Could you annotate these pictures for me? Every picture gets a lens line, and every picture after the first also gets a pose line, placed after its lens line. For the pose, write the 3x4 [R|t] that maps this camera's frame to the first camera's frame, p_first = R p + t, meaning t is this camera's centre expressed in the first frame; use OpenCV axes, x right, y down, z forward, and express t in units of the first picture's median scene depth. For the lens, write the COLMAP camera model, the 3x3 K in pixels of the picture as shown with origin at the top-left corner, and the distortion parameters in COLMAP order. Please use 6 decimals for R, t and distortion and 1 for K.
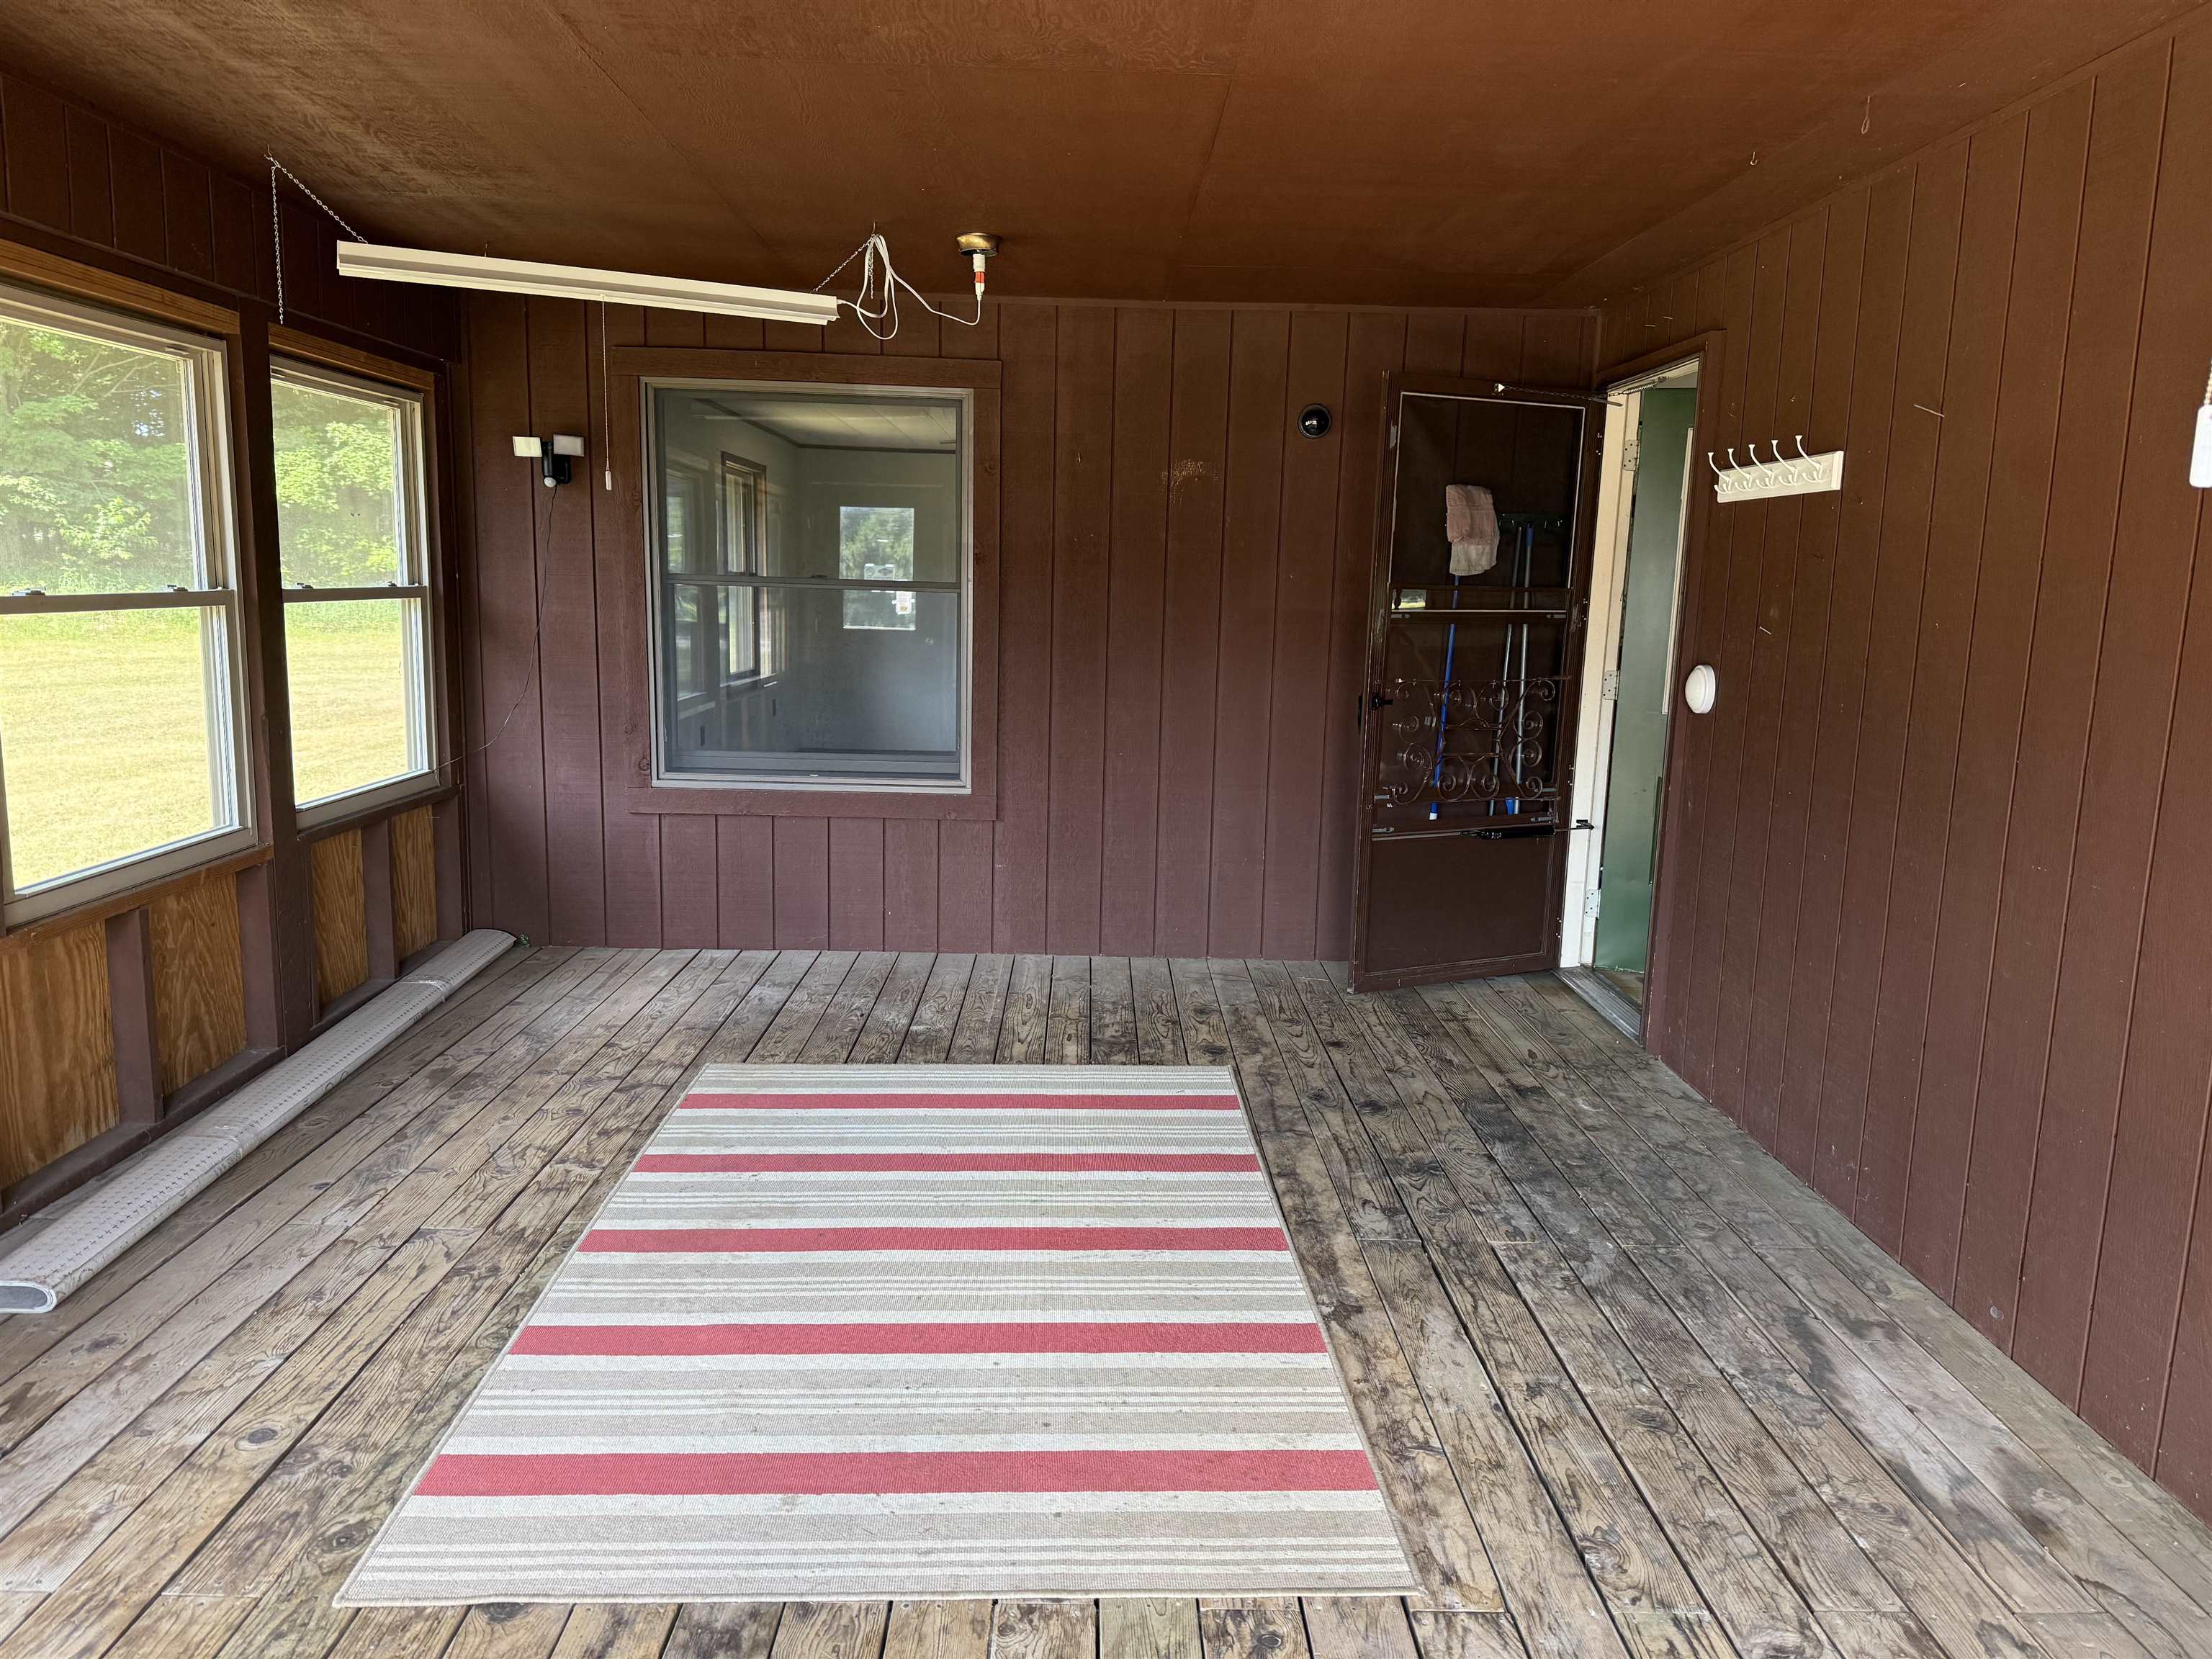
lens RADIAL K [[1561.7, 0, 1088.6], [0, 1561.7, 826.4], [0, 0, 1]] dist [0.025113, -0.033115]
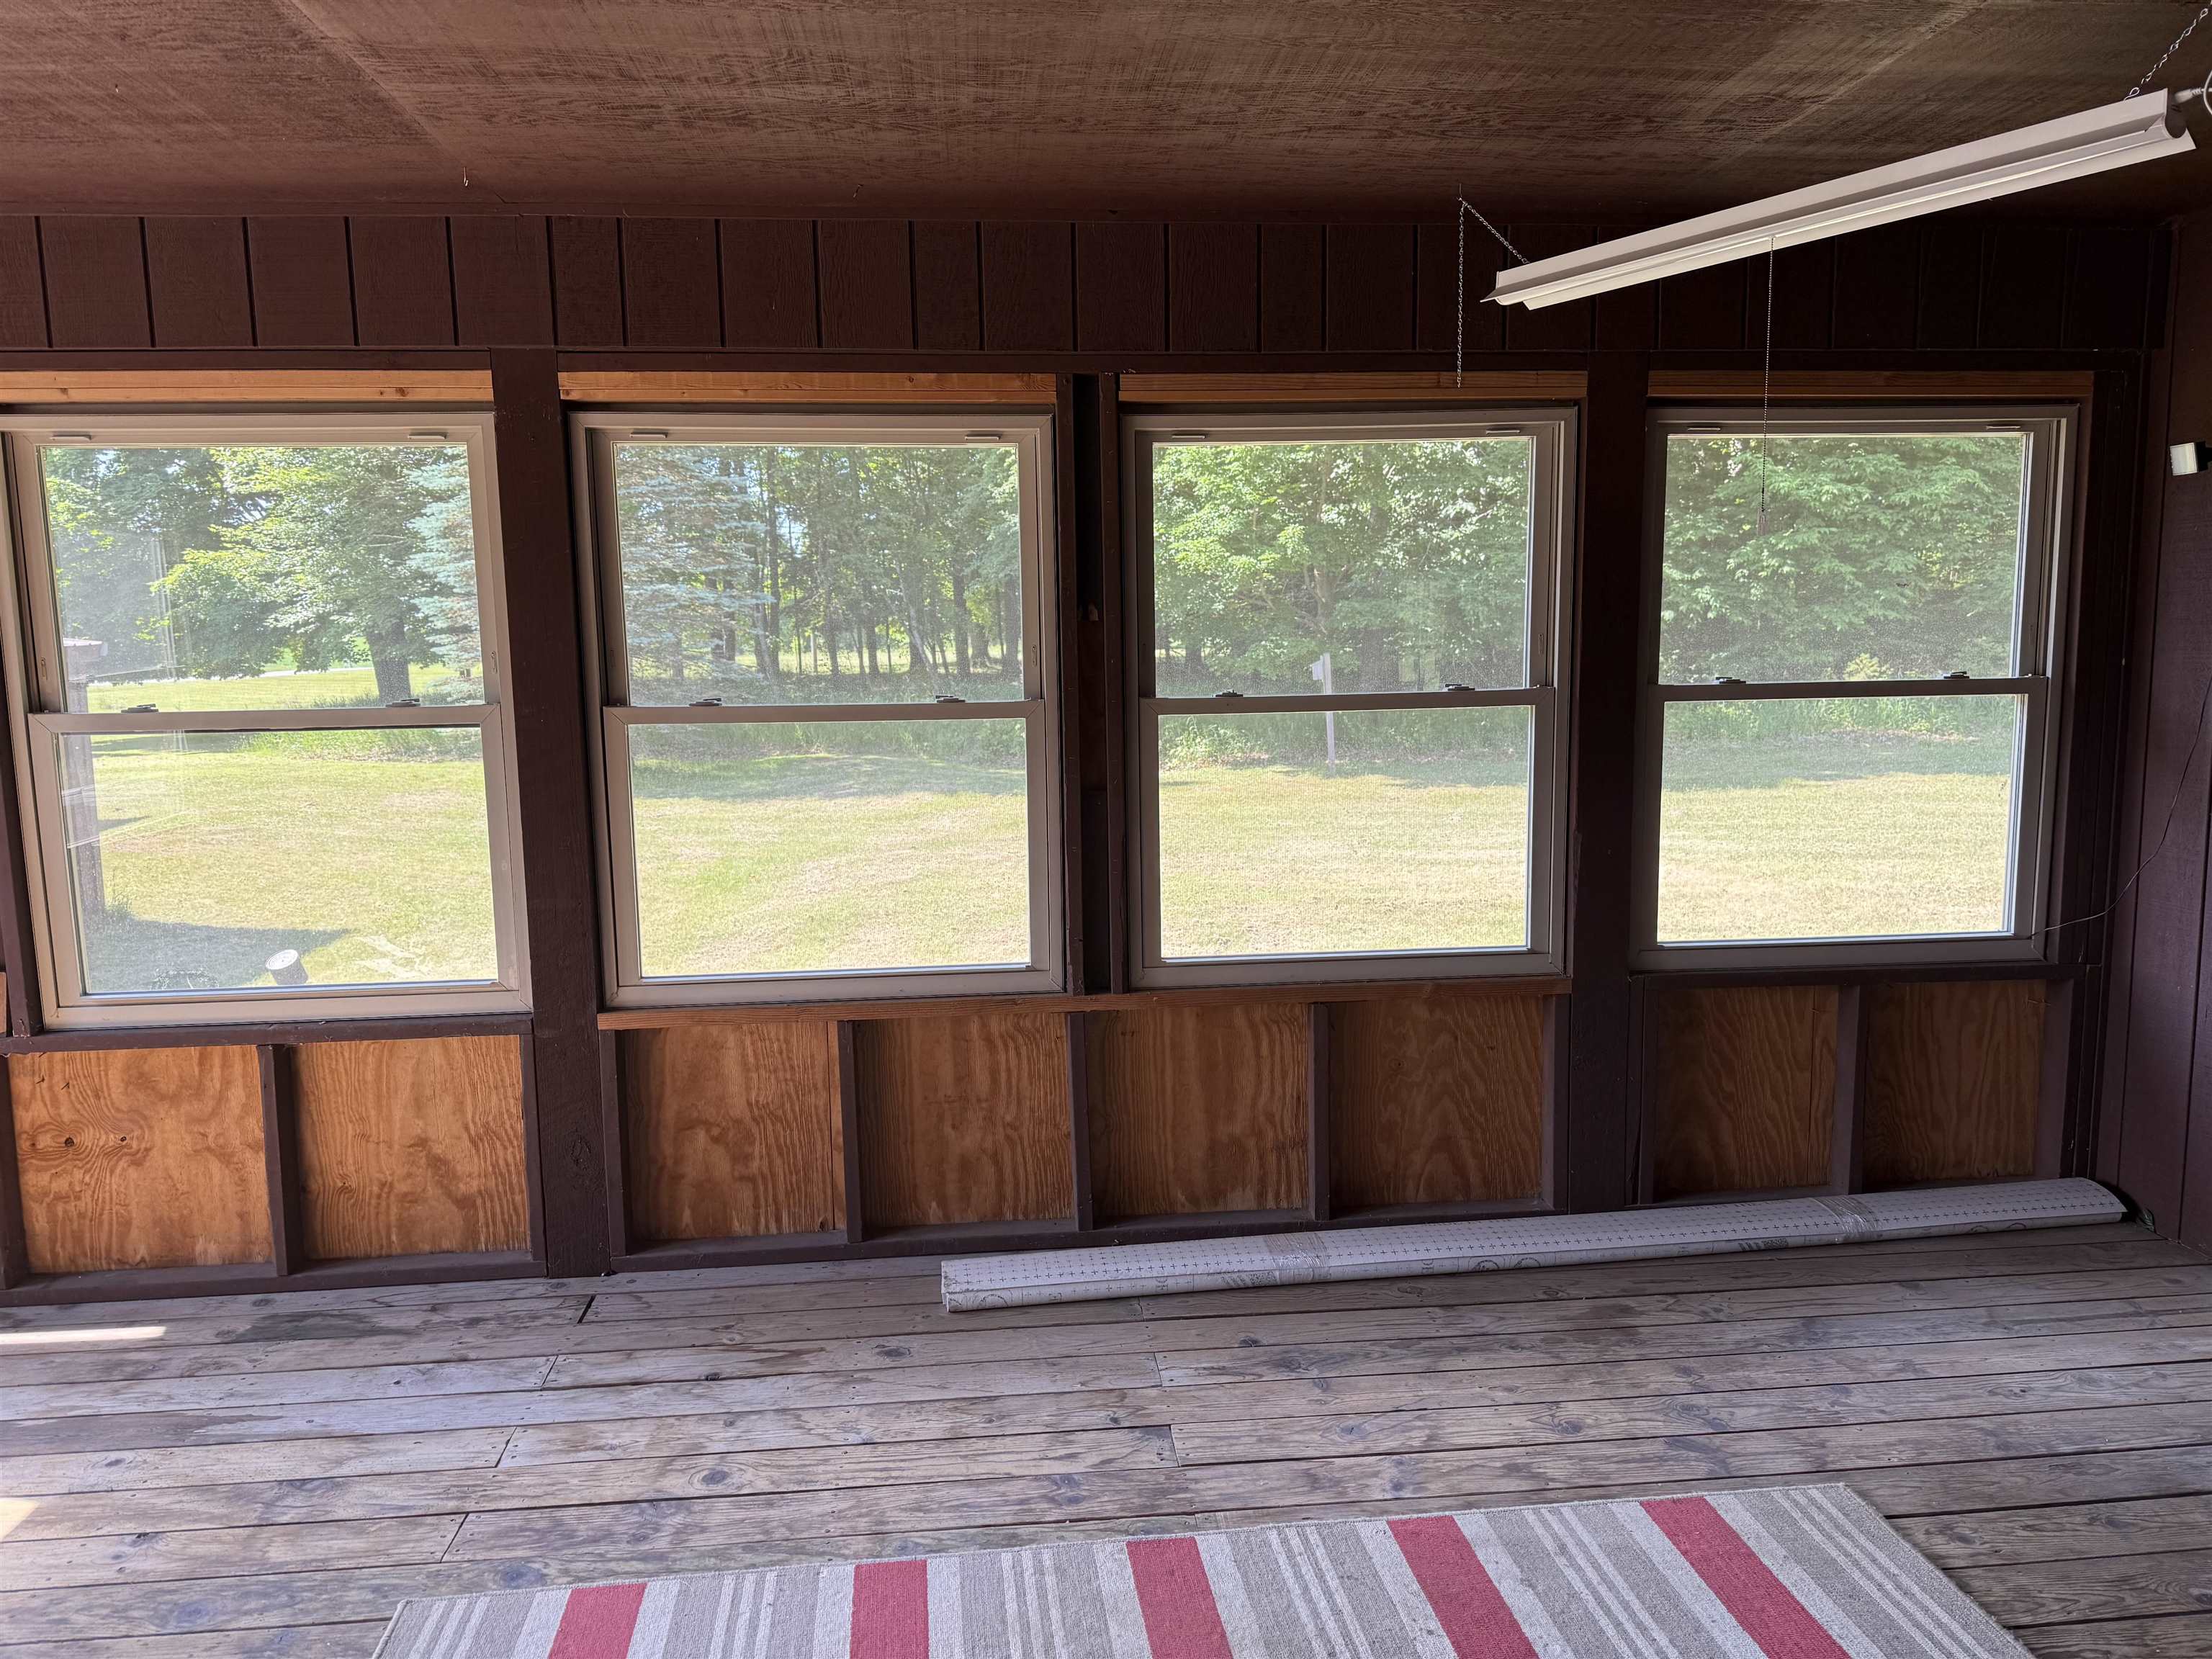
lens RADIAL K [[1561.7, 0, 1084.0], [0, 1561.7, 827.5], [0, 0, 1]] dist [0.025113, -0.033115]
pose [[0.091400, 0.107048, -0.990044, 0.346961], [-0.146536, 0.984828, 0.092956, -0.126754], [0.984974, 0.136581, 0.105700, 0.725497]]
